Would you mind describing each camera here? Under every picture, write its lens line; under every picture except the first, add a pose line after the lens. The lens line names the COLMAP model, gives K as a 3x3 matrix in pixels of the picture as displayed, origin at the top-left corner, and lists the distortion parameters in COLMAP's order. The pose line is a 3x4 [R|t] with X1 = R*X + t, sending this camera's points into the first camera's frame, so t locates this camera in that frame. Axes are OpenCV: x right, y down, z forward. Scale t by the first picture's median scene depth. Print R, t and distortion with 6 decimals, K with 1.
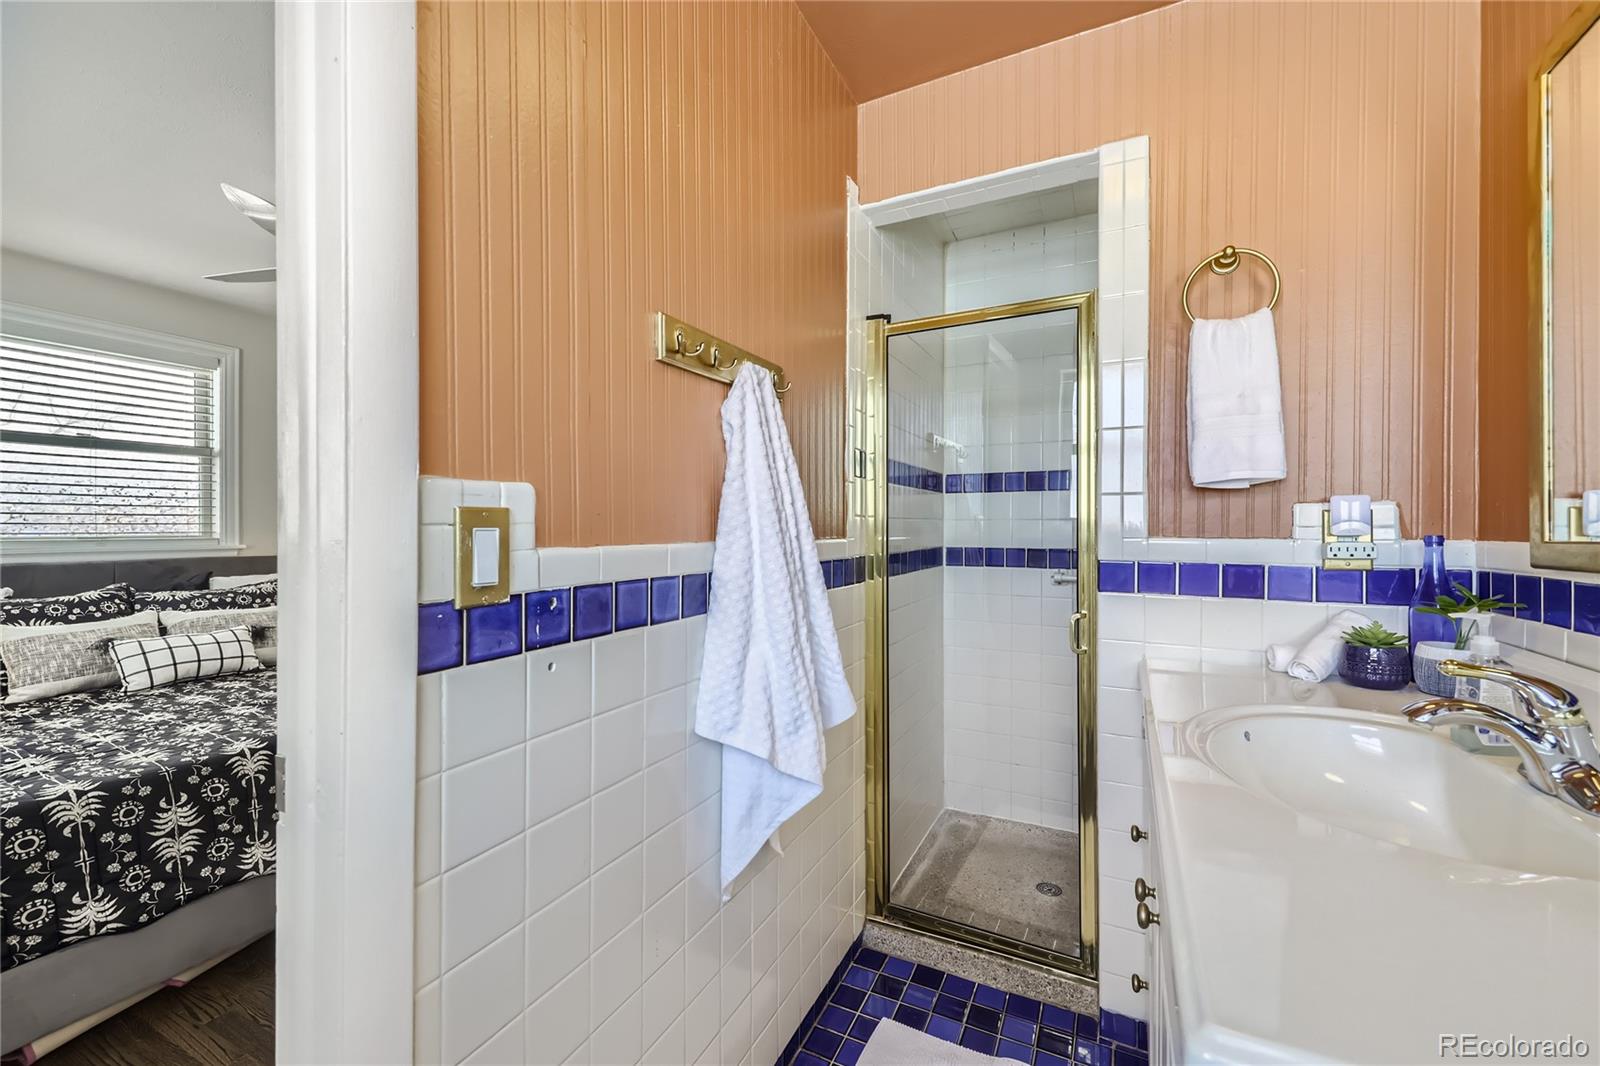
lens RADIAL K [[644.1, 0, 816.1], [0, 644.1, 530.5], [0, 0, 1]] dist [-0.000829, -0.000158]
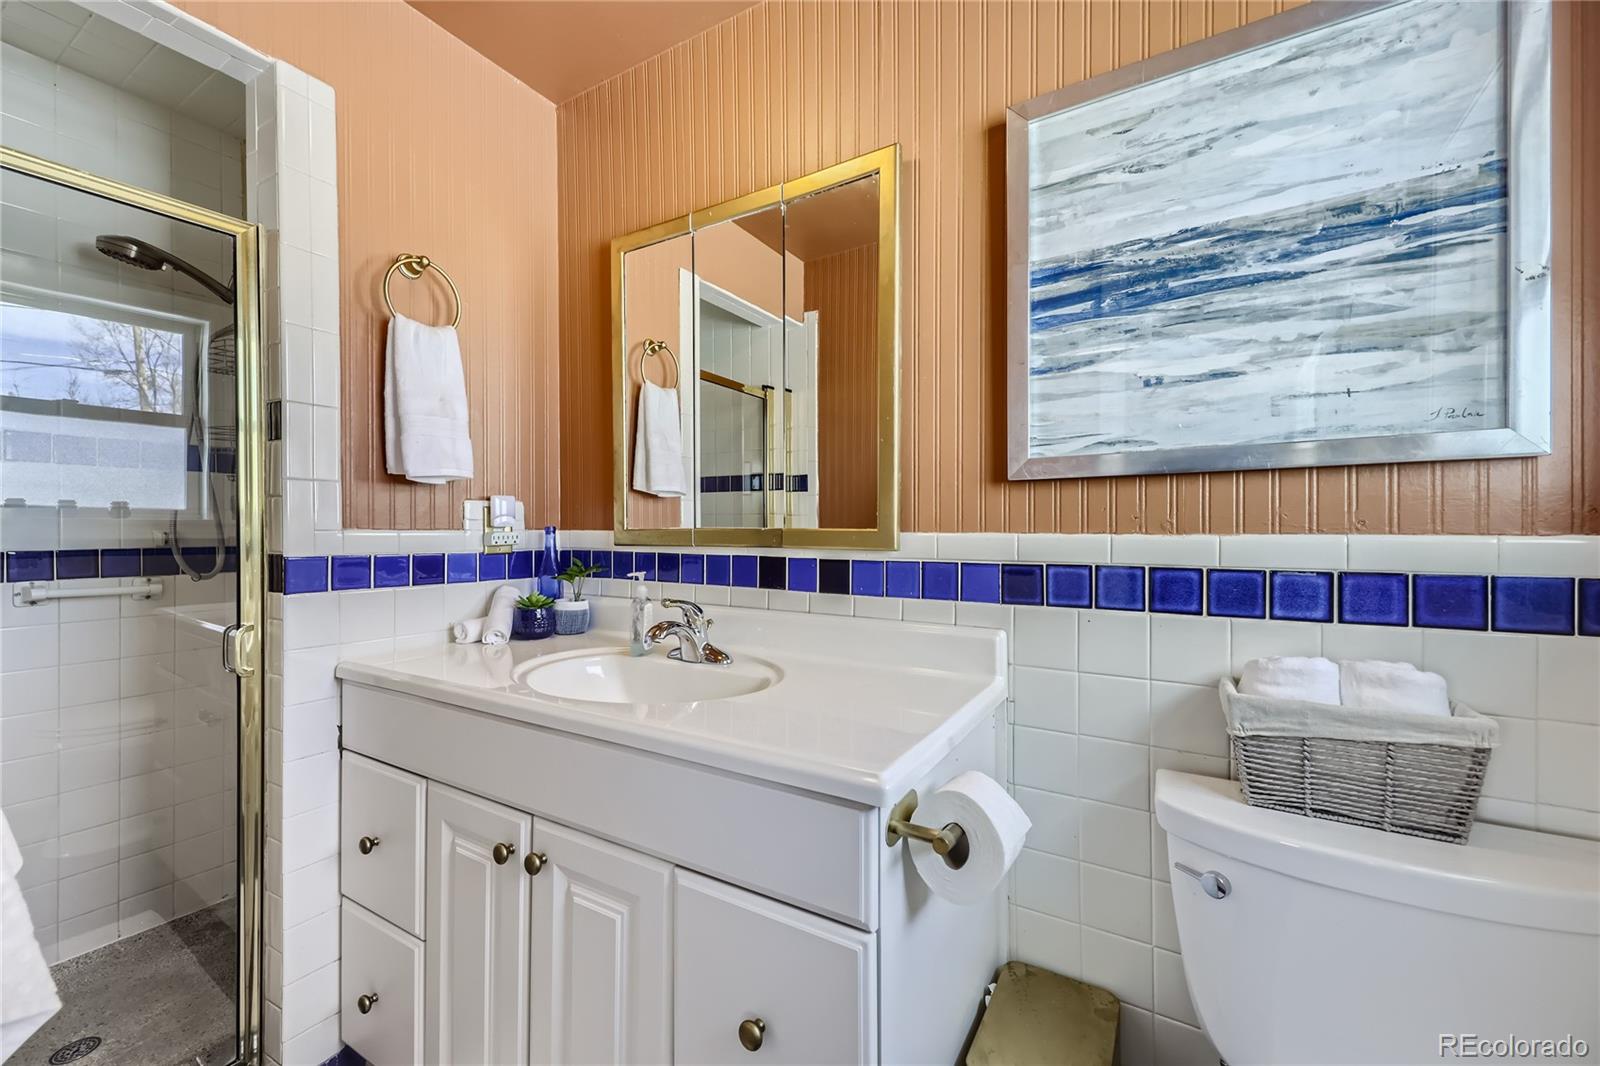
lens RADIAL K [[644.1, 0, 816.1], [0, 644.1, 530.5], [0, 0, 1]] dist [-0.000829, -0.000158]
pose [[0.084066, -0.009353, 0.996416, -0.378102], [-0.003902, 0.999945, 0.009716, 0.000301], [-0.996453, -0.004705, 0.084025, 0.267369]]
